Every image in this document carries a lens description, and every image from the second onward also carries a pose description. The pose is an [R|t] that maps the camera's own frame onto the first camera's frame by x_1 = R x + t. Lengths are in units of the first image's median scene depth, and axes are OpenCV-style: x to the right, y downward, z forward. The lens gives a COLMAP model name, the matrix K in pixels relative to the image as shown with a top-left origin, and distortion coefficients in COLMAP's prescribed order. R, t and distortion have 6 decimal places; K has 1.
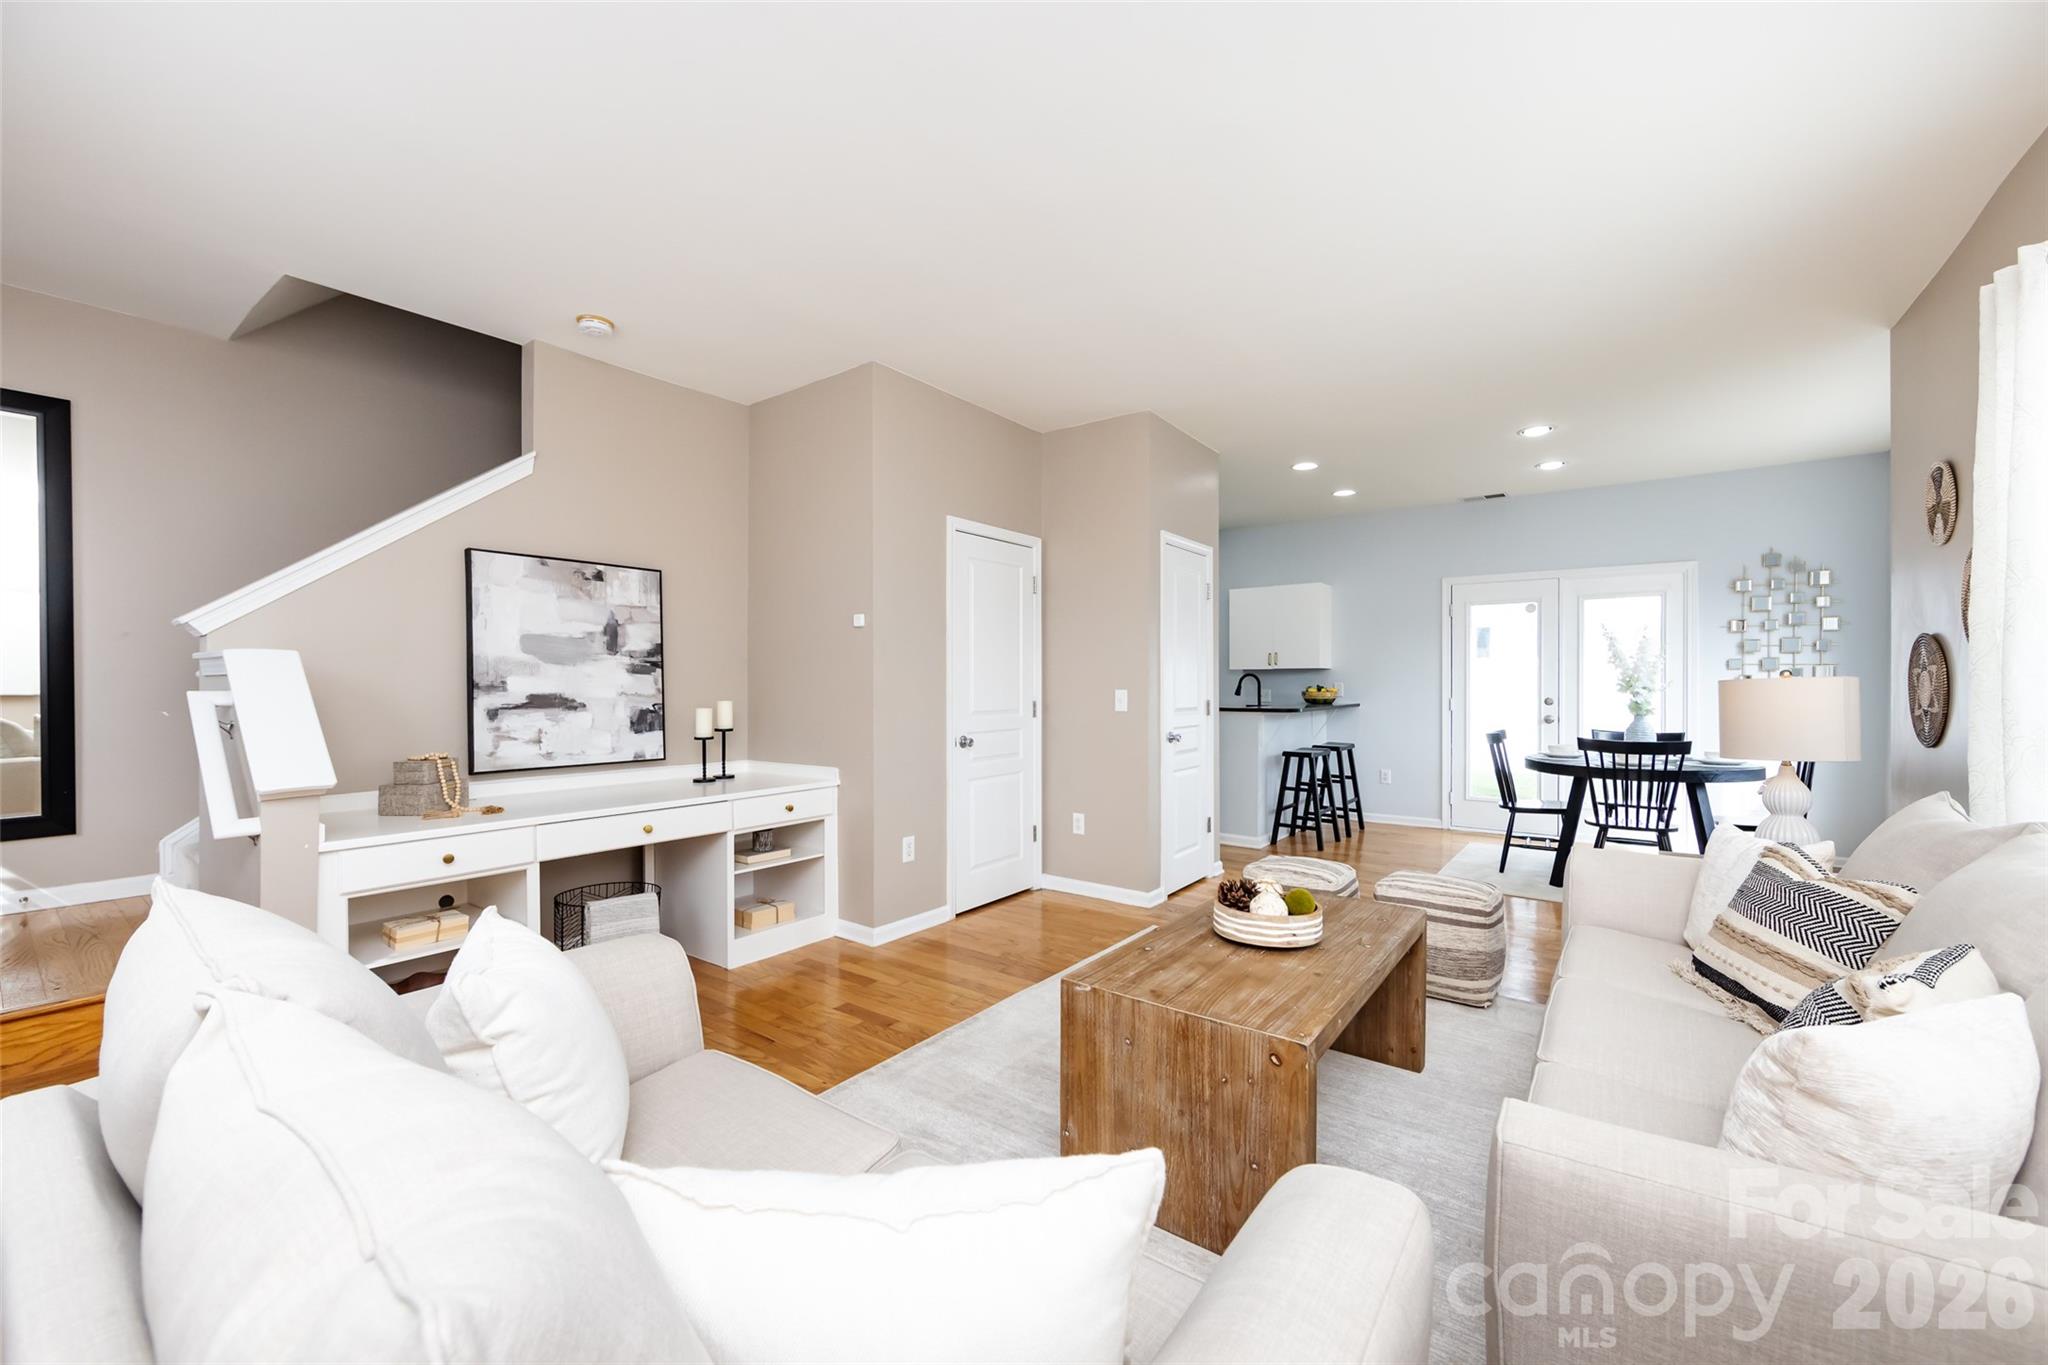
lens RADIAL K [[807.9, 0, 1021.8], [0, 807.9, 688.3], [0, 0, 1]] dist [-0.001872, -0.000331]
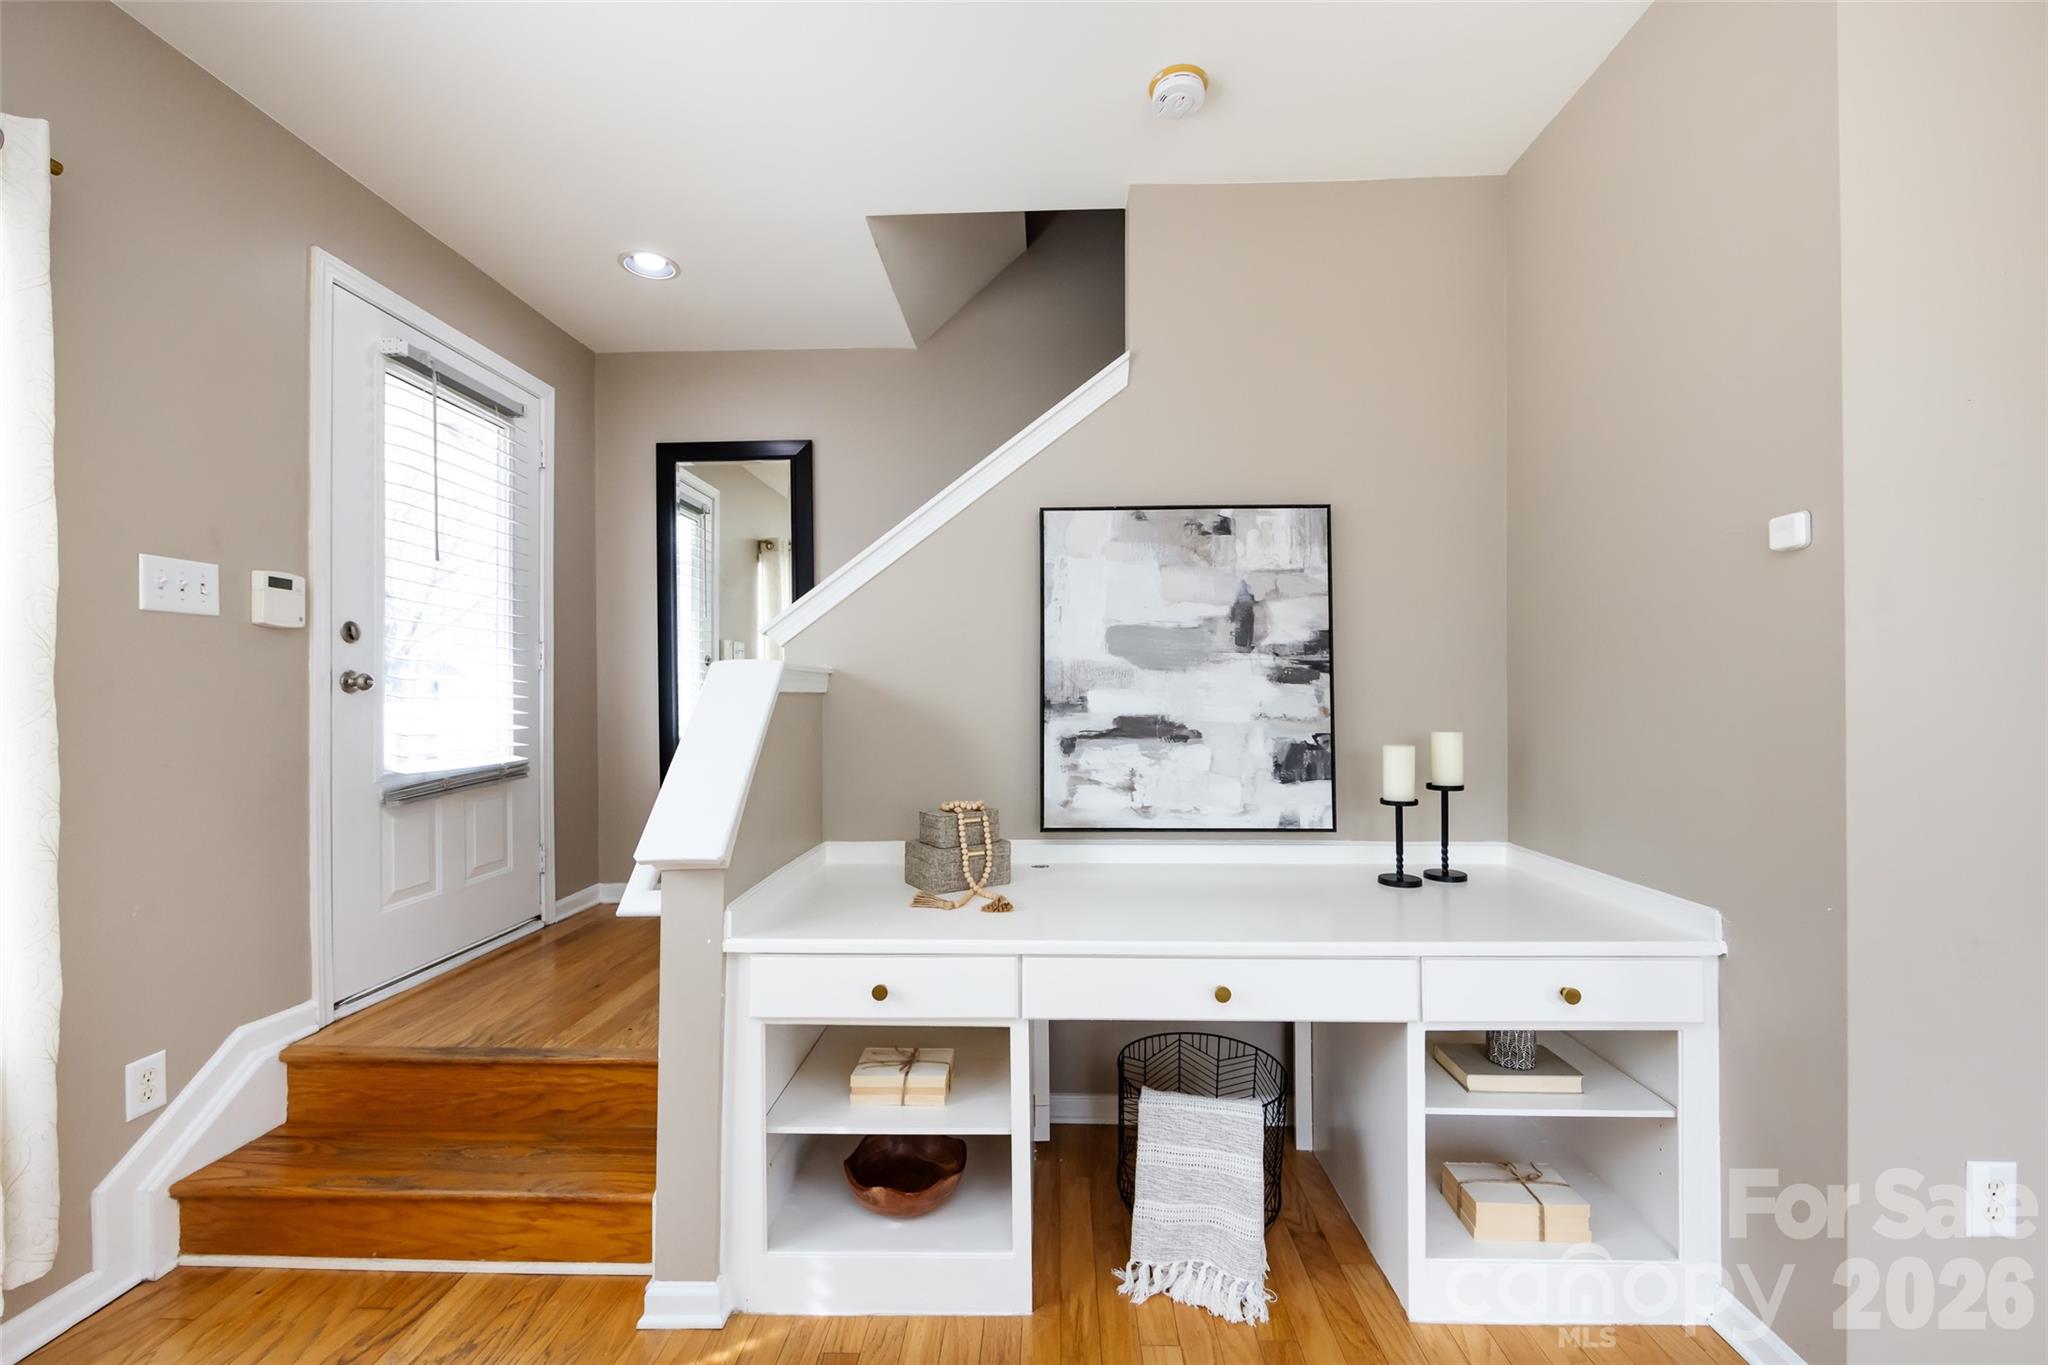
lens RADIAL K [[806.3, 0, 1023.7], [0, 806.3, 694.5], [0, 0, 1]] dist [-0.002386, 0.000007]
pose [[0.573214, -0.004903, -0.819391, -0.101898], [0.000795, 0.999985, -0.005428, -0.006416], [0.819406, 0.002460, 0.573209, 0.506780]]
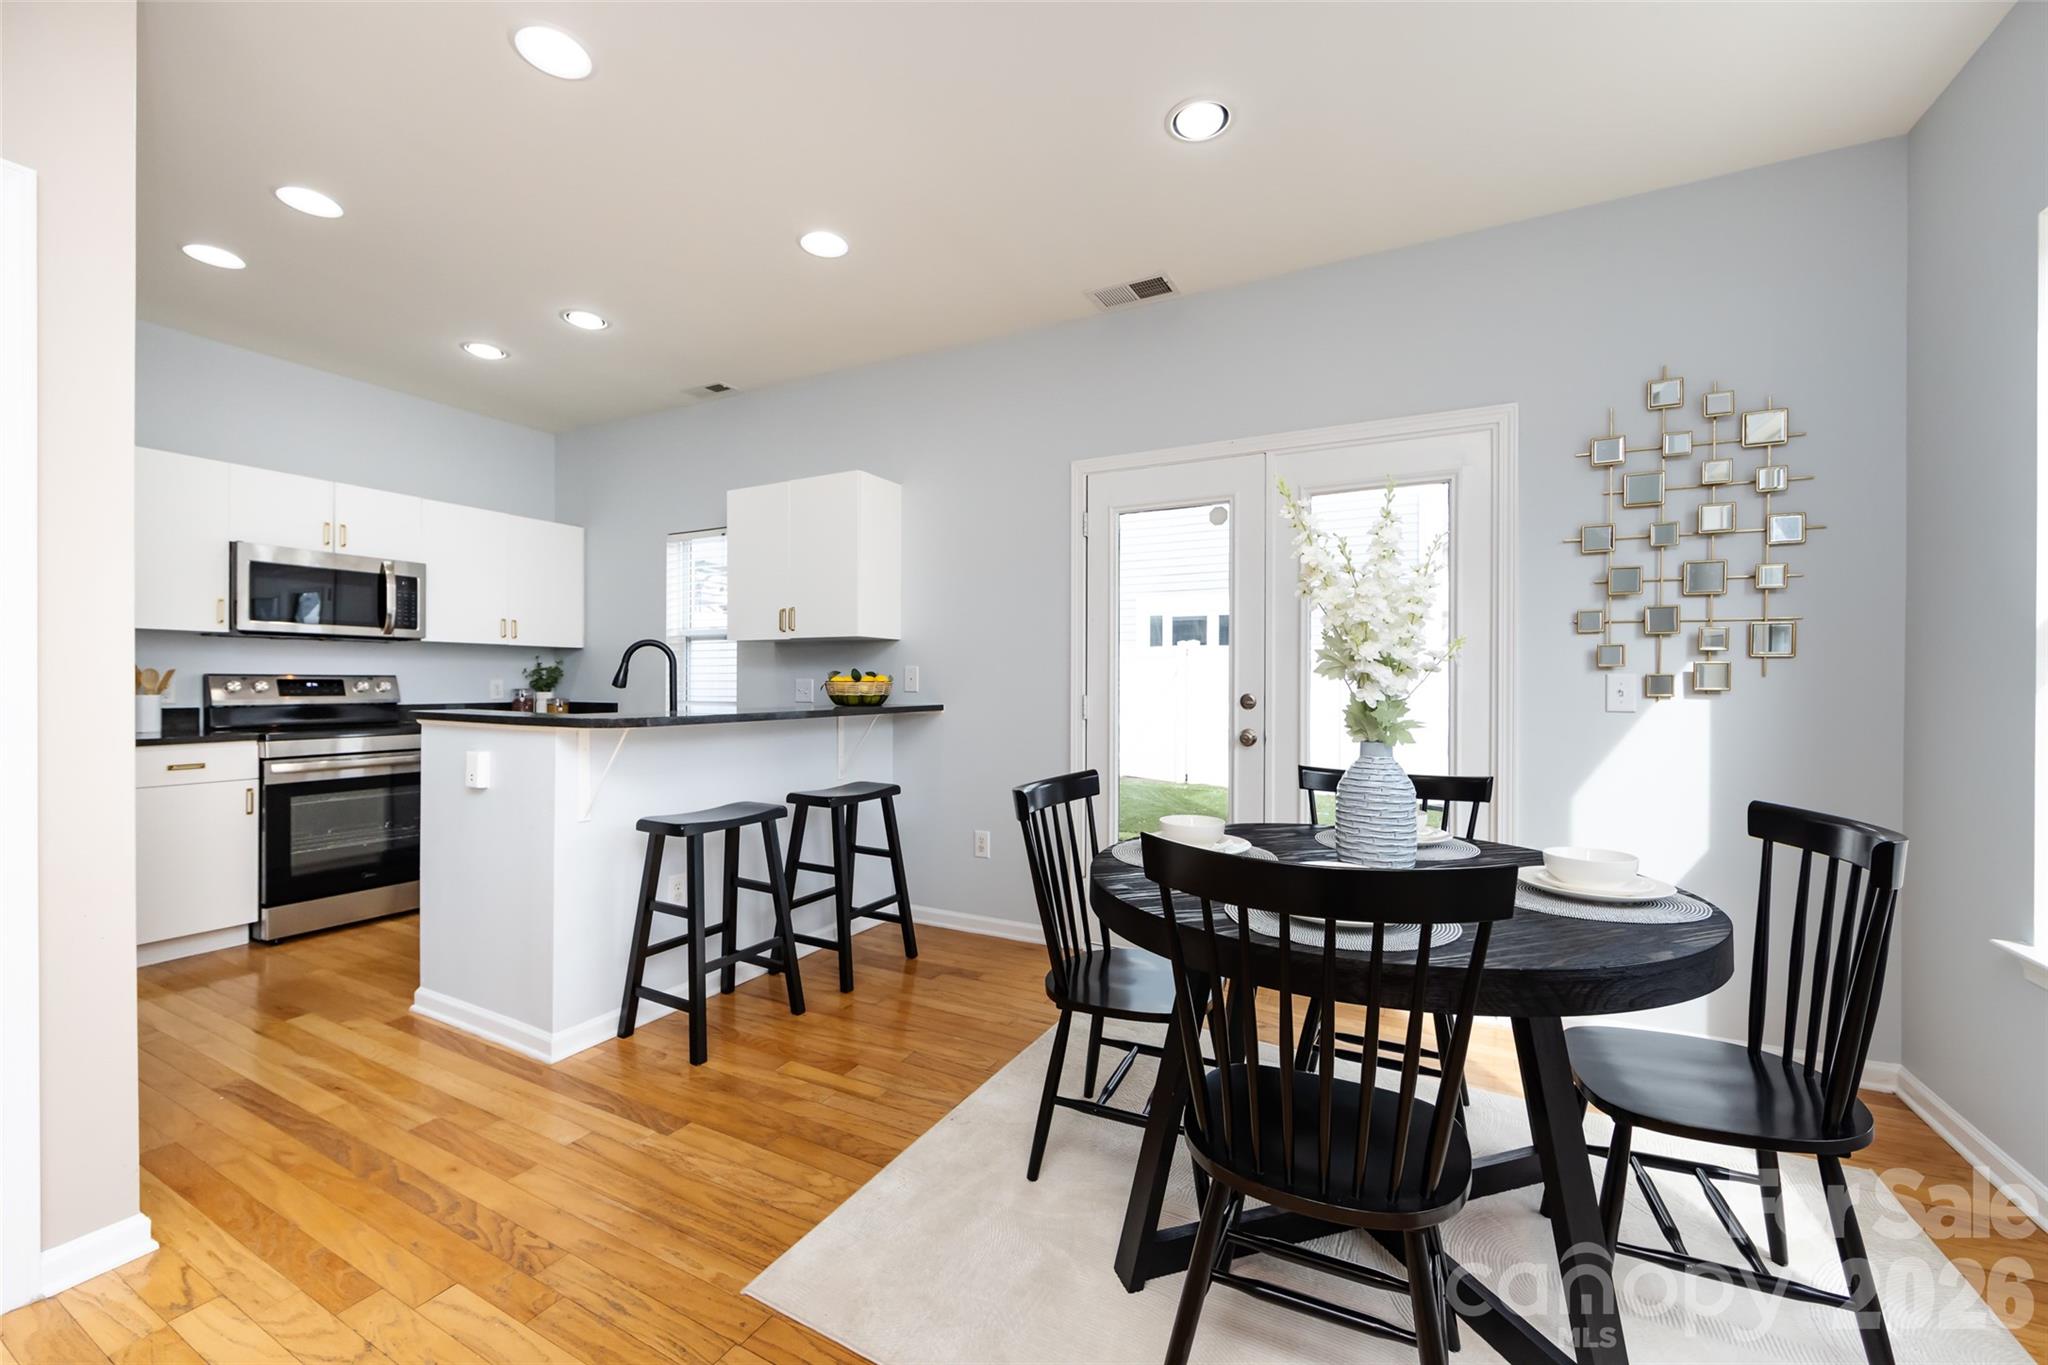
lens RADIAL K [[803.5, 0, 1021.6], [0, 803.5, 686.9], [0, 0, 1]] dist [-0.002307, -0.000335]
pose [[0.987681, 0.005926, 0.156371, 0.729950], [-0.005546, 0.999981, -0.002868, 0.015202], [-0.156385, 0.001965, 0.987694, 0.888730]]
